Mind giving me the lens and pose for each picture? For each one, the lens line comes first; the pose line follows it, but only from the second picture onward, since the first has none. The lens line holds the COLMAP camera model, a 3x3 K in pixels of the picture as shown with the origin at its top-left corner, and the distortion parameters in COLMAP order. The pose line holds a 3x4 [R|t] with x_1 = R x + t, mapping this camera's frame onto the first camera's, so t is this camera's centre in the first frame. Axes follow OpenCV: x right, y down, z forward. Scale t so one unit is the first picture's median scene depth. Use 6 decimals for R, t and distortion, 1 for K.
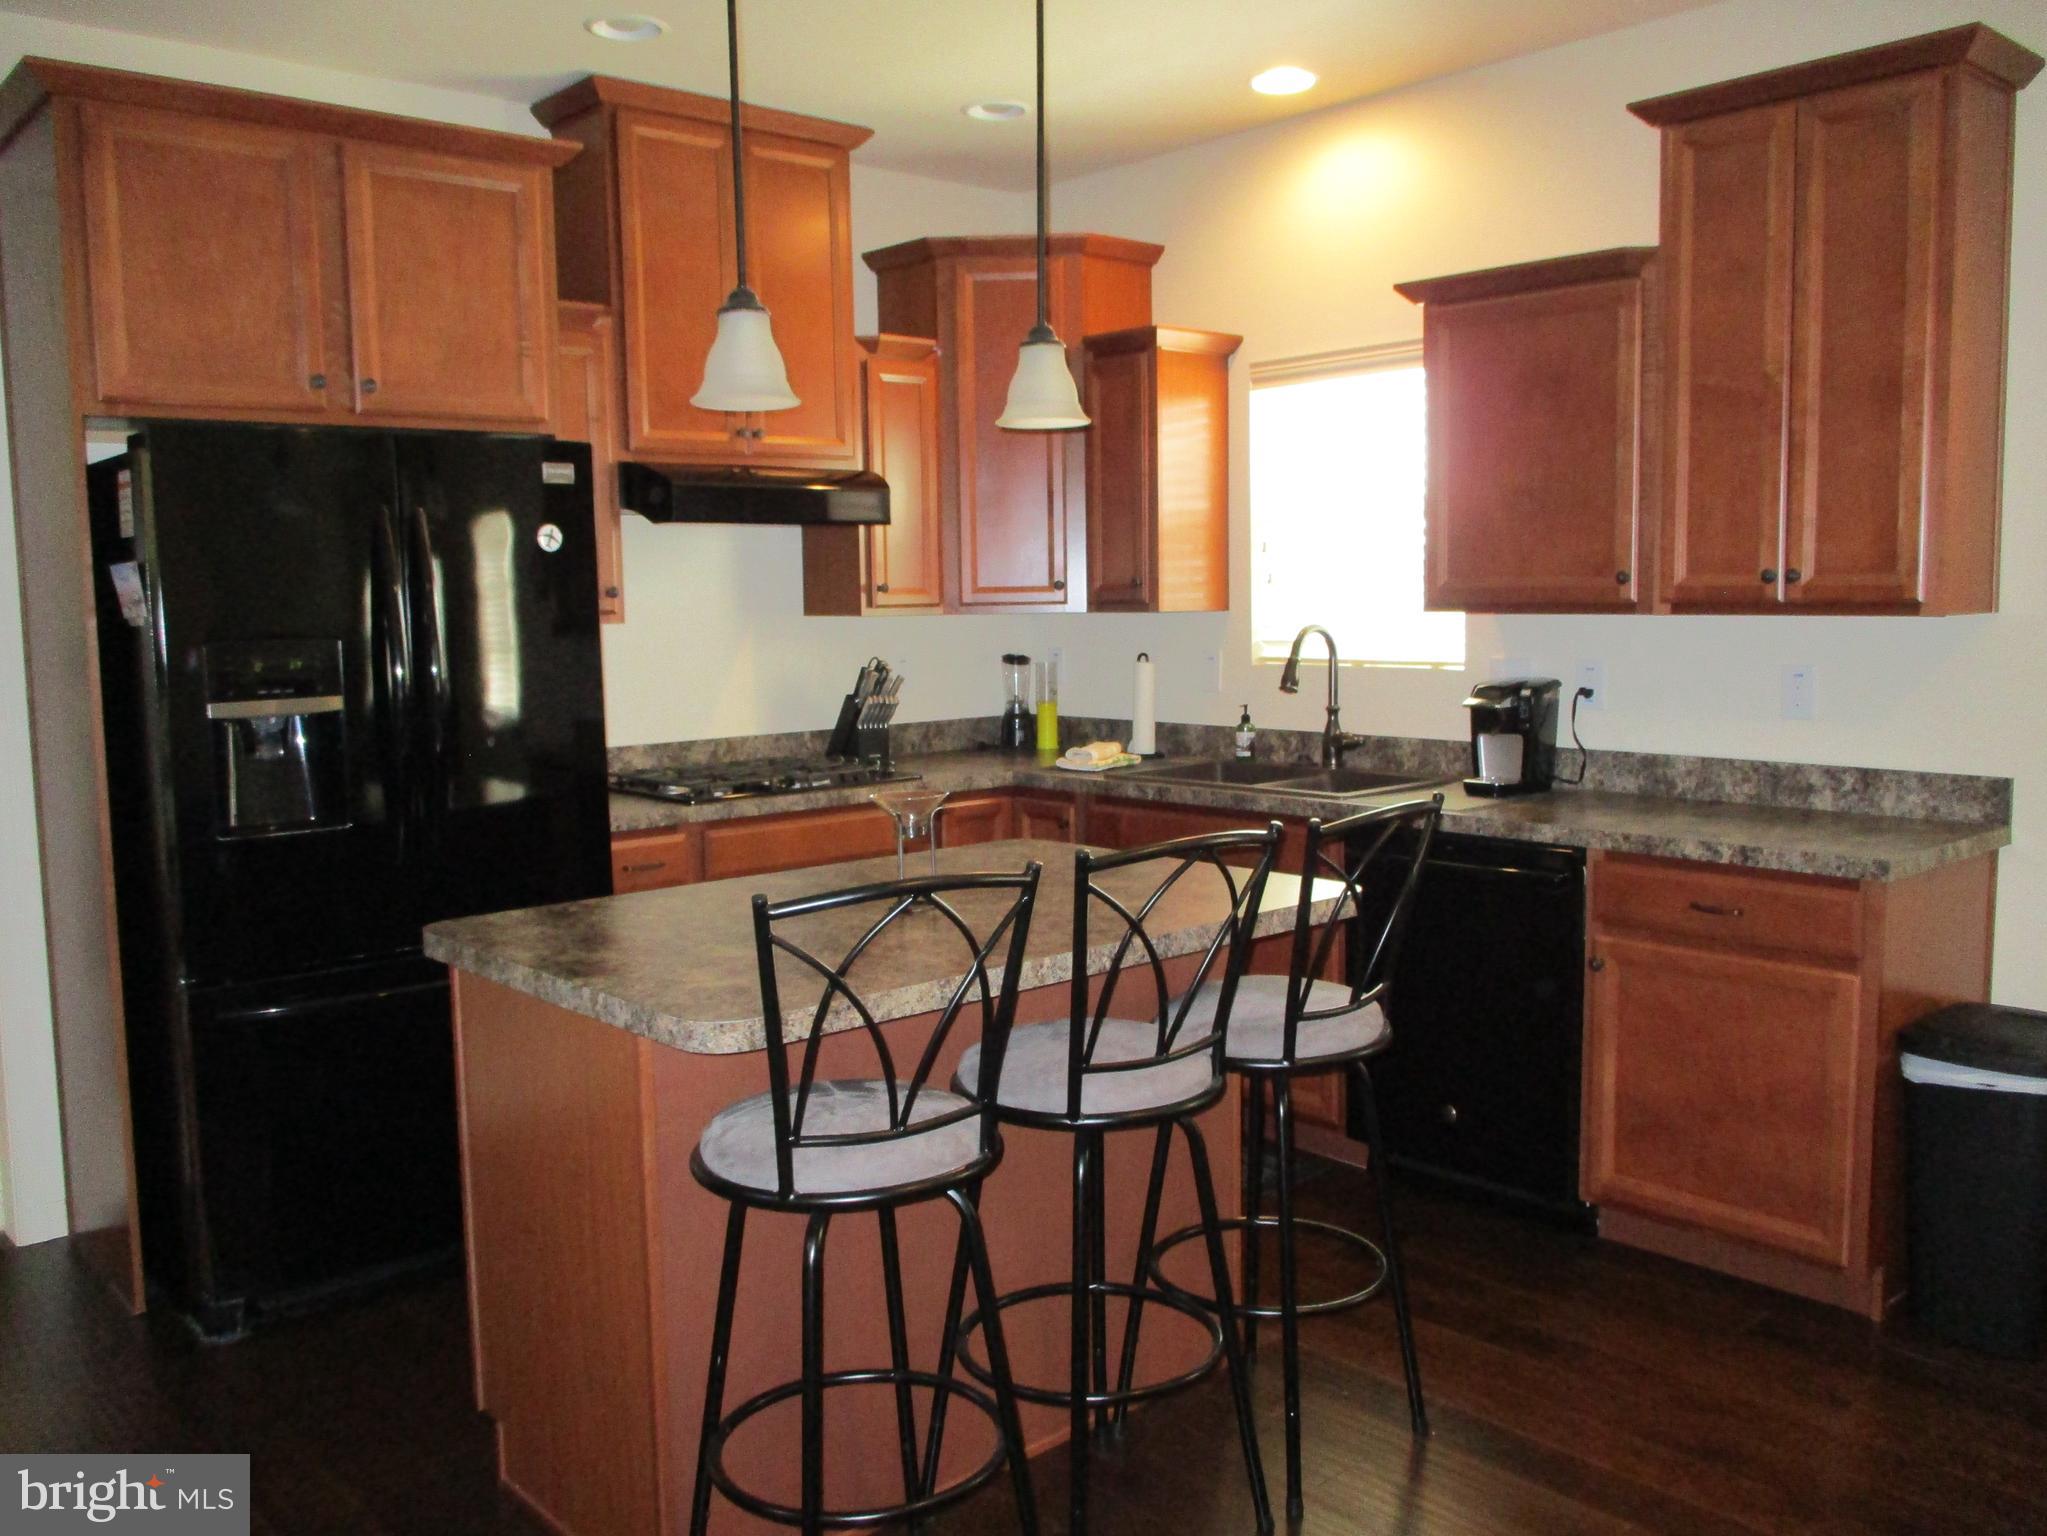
lens RADIAL K [[1705.5, 0, 1024.2], [0, 1705.5, 768.2], [0, 0, 1]] dist [-0.040049, 0.024701]
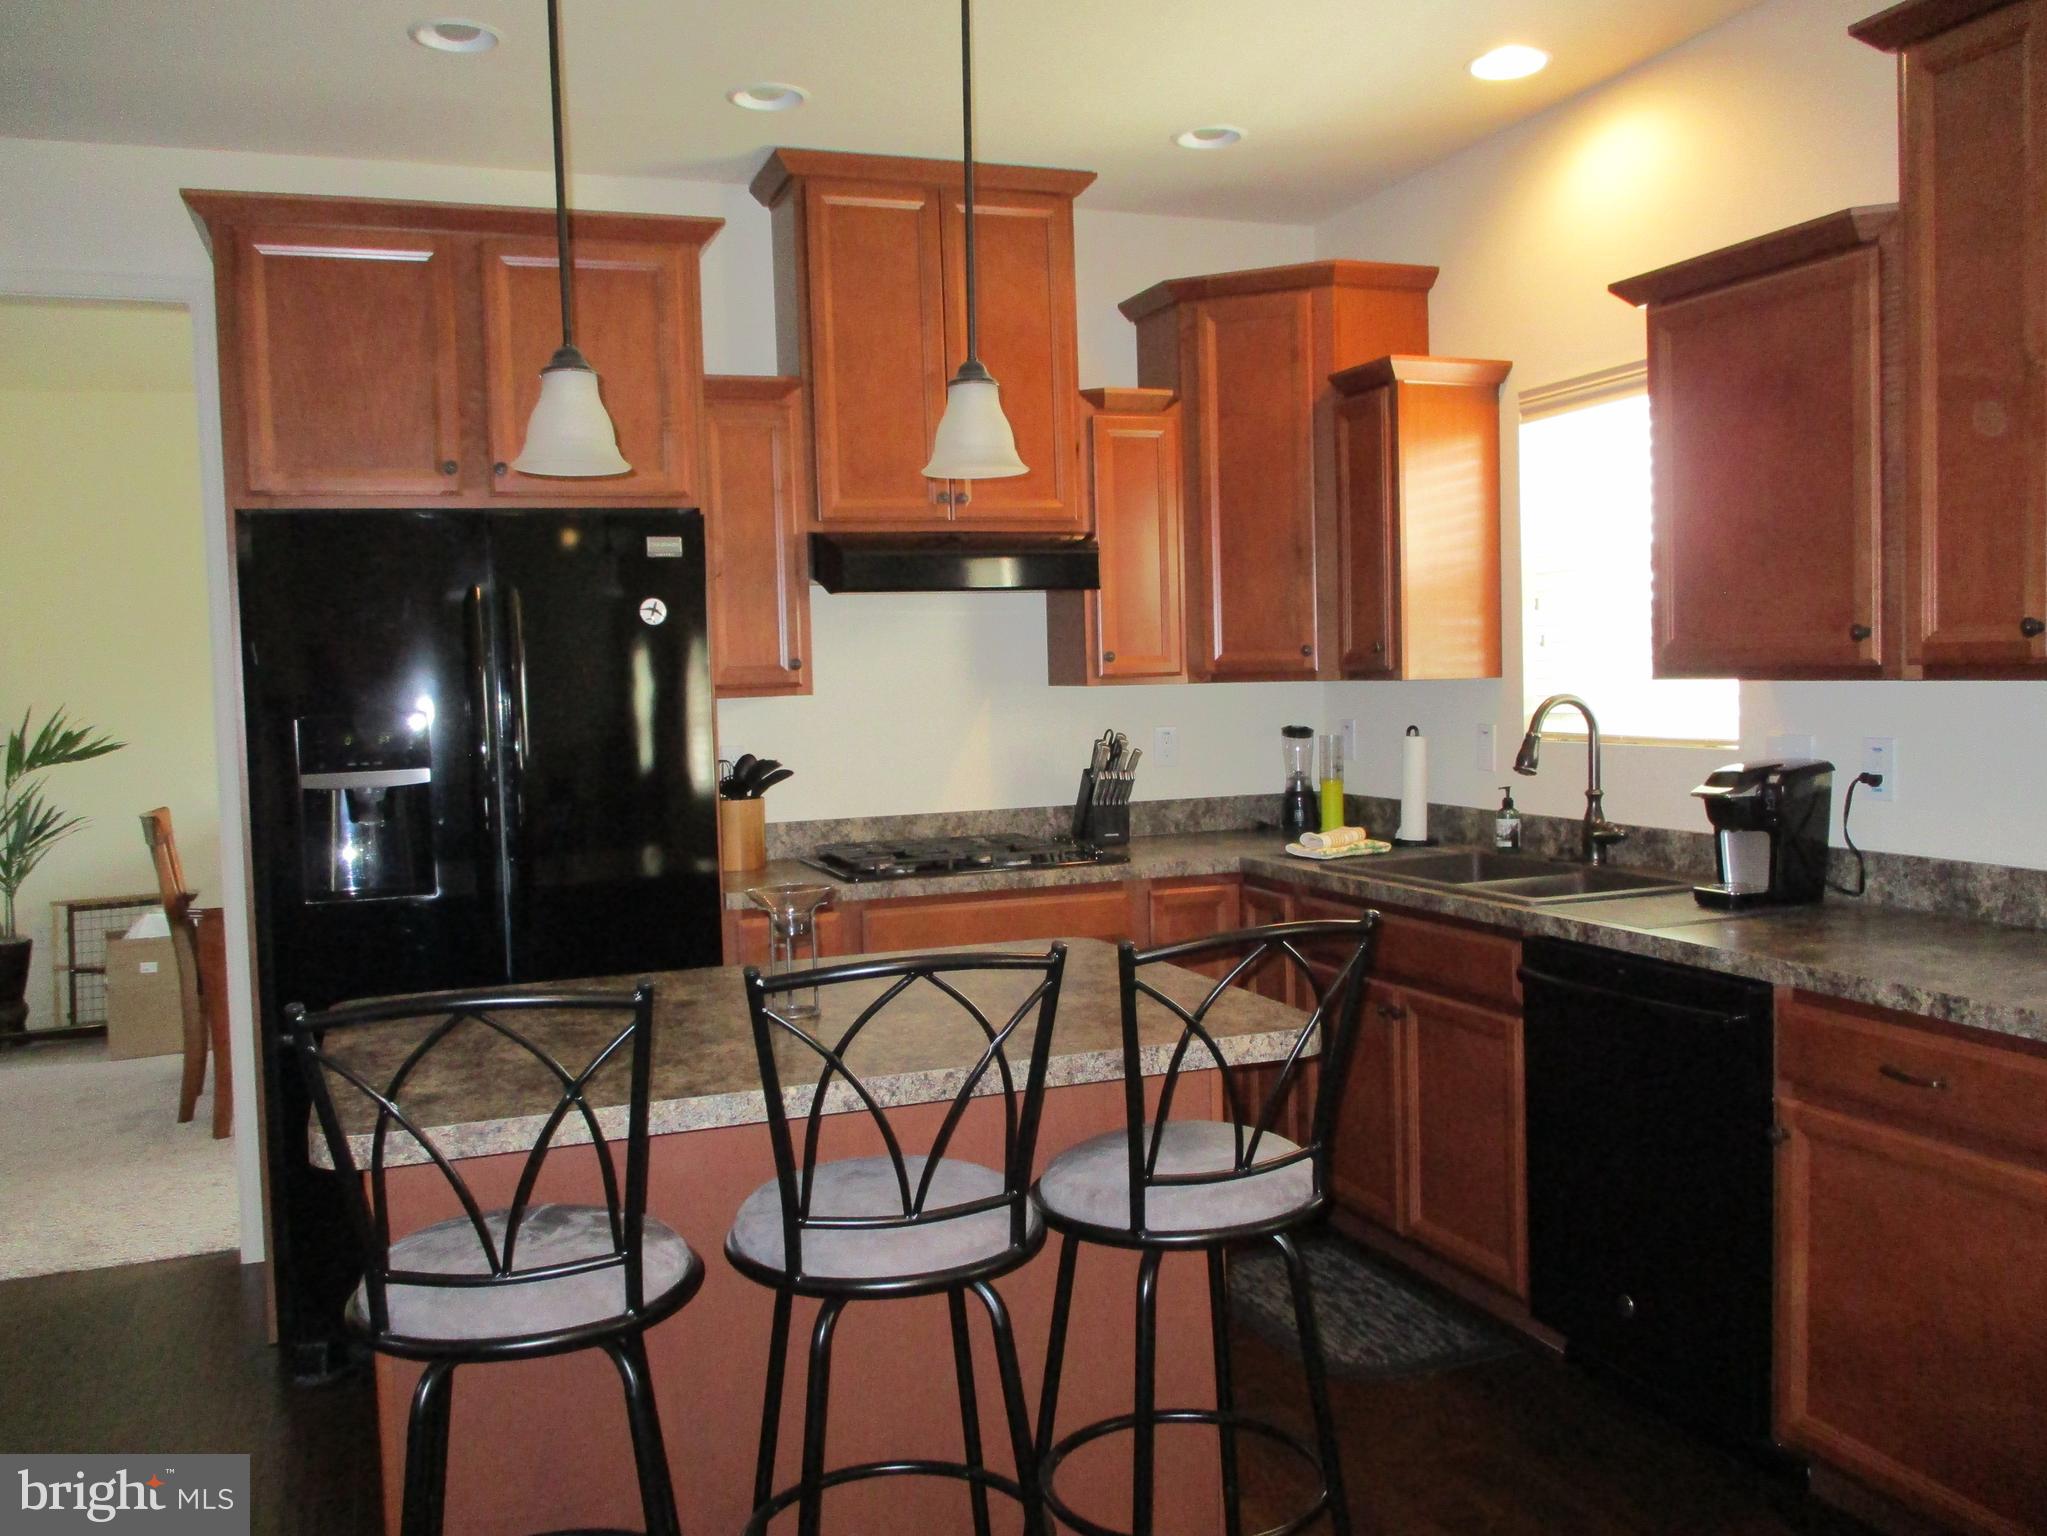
lens RADIAL K [[1705.5, 0, 1023.7], [0, 1705.5, 764.7], [0, 0, 1]] dist [-0.040049, 0.024701]
pose [[0.932166, 0.010865, -0.361867, 0.241051], [-0.025529, 0.999034, -0.035768, -0.013055], [0.361129, 0.042580, 0.931543, 0.128926]]
